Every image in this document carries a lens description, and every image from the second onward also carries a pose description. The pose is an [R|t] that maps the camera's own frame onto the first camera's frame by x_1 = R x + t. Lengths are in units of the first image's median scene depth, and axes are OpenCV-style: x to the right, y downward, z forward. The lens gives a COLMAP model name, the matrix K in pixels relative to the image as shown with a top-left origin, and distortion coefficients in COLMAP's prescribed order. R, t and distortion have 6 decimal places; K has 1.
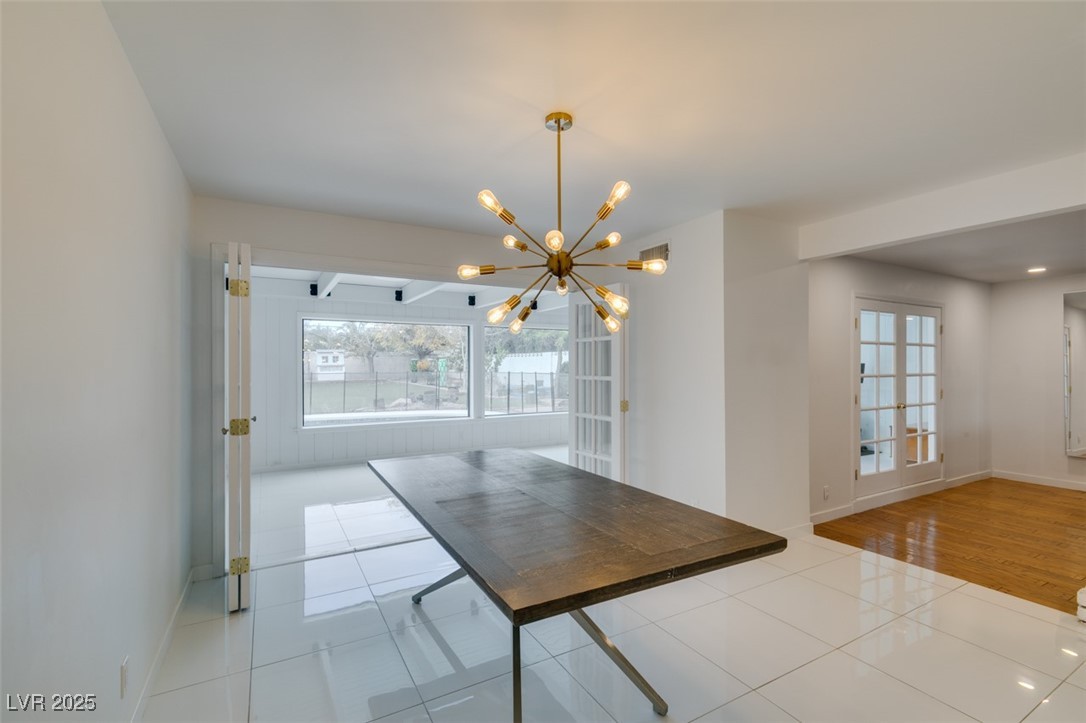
lens RADIAL K [[491.2, 0, 544.5], [0, 491.2, 361.9], [0, 0, 1]] dist [-0.000505, -0.000049]
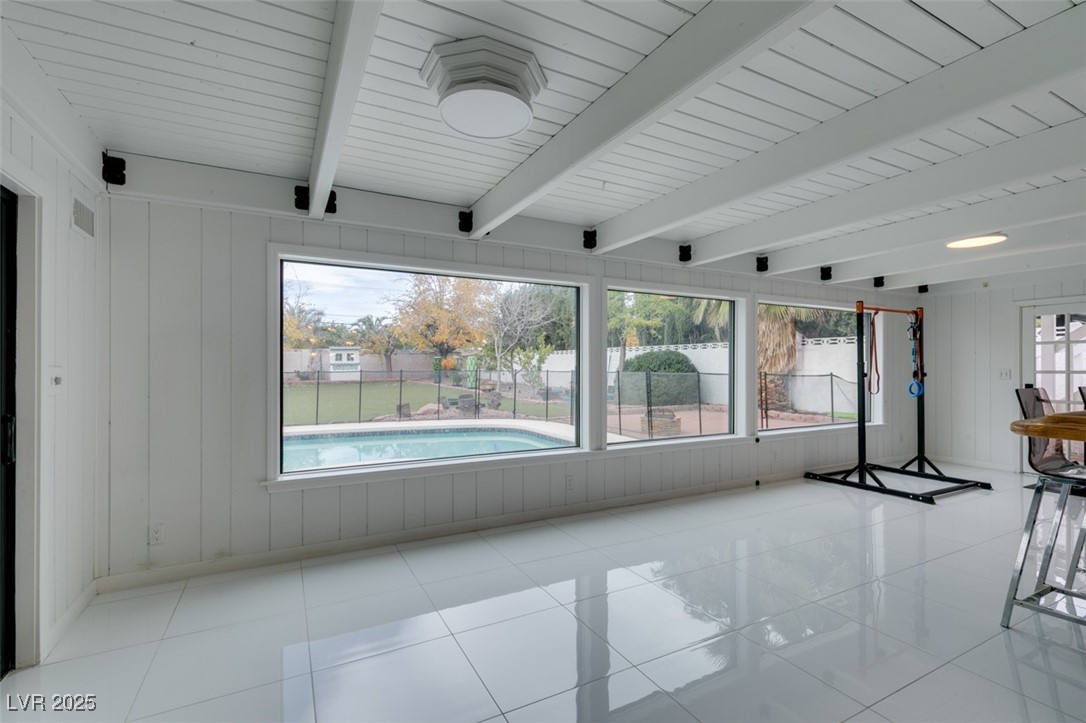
lens RADIAL K [[491.2, 0, 541.7], [0, 491.2, 364.2], [0, 0, 1]] dist [-0.000505, -0.000049]
pose [[0.999489, 0.004191, -0.031694, -0.053126], [-0.004091, 0.999986, 0.003237, 0.004334], [0.031707, -0.003105, 0.999492, 0.128472]]
